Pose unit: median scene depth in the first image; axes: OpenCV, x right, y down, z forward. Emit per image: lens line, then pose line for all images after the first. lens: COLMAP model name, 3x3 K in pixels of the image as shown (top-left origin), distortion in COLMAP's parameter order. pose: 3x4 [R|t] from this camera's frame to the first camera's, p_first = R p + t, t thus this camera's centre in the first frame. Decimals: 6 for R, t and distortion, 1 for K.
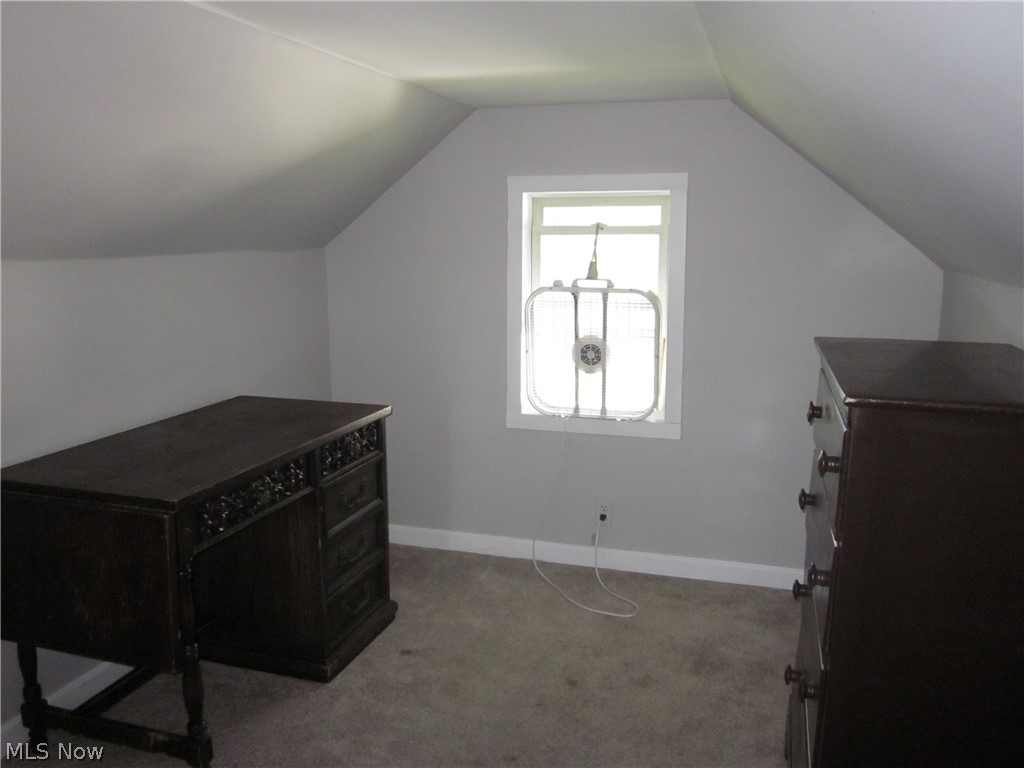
lens RADIAL K [[848.1, 0, 511.3], [0, 848.1, 387.2], [0, 0, 1]] dist [-0.041339, 0.007256]
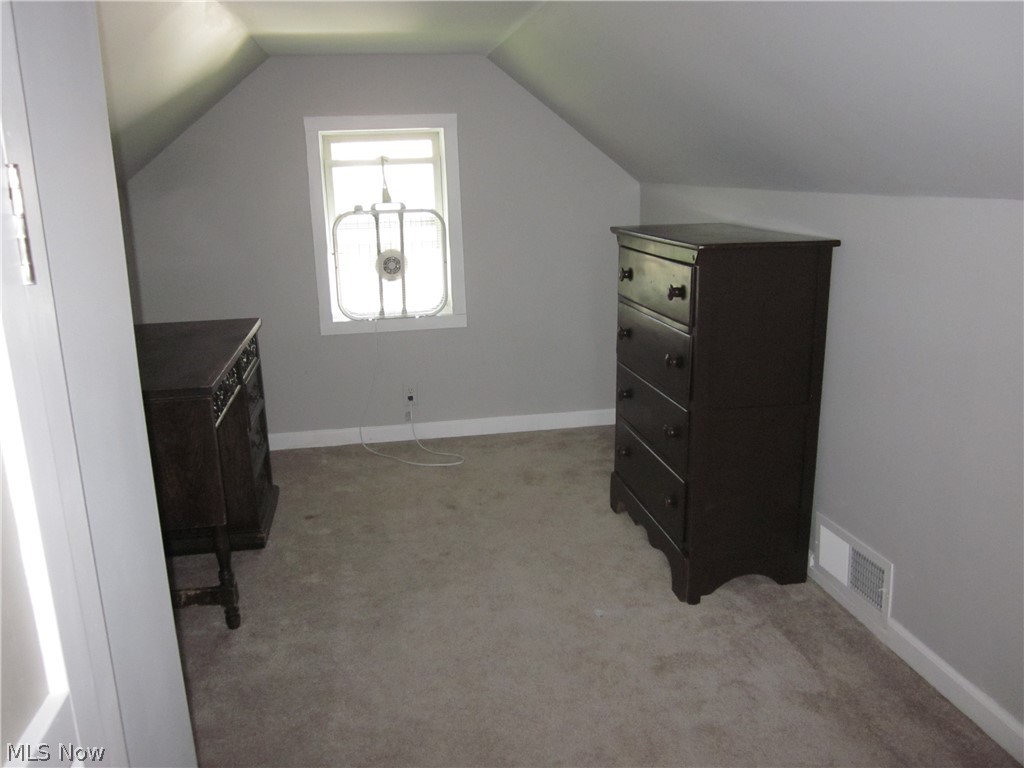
lens RADIAL K [[848.1, 0, 511.3], [0, 848.1, 387.2], [0, 0, 1]] dist [-0.041339, 0.007256]
pose [[0.891308, -0.140245, 0.431162, -0.301972], [0.108705, 0.989322, 0.097080, 0.035253], [-0.440174, -0.039659, 0.897036, -0.174326]]
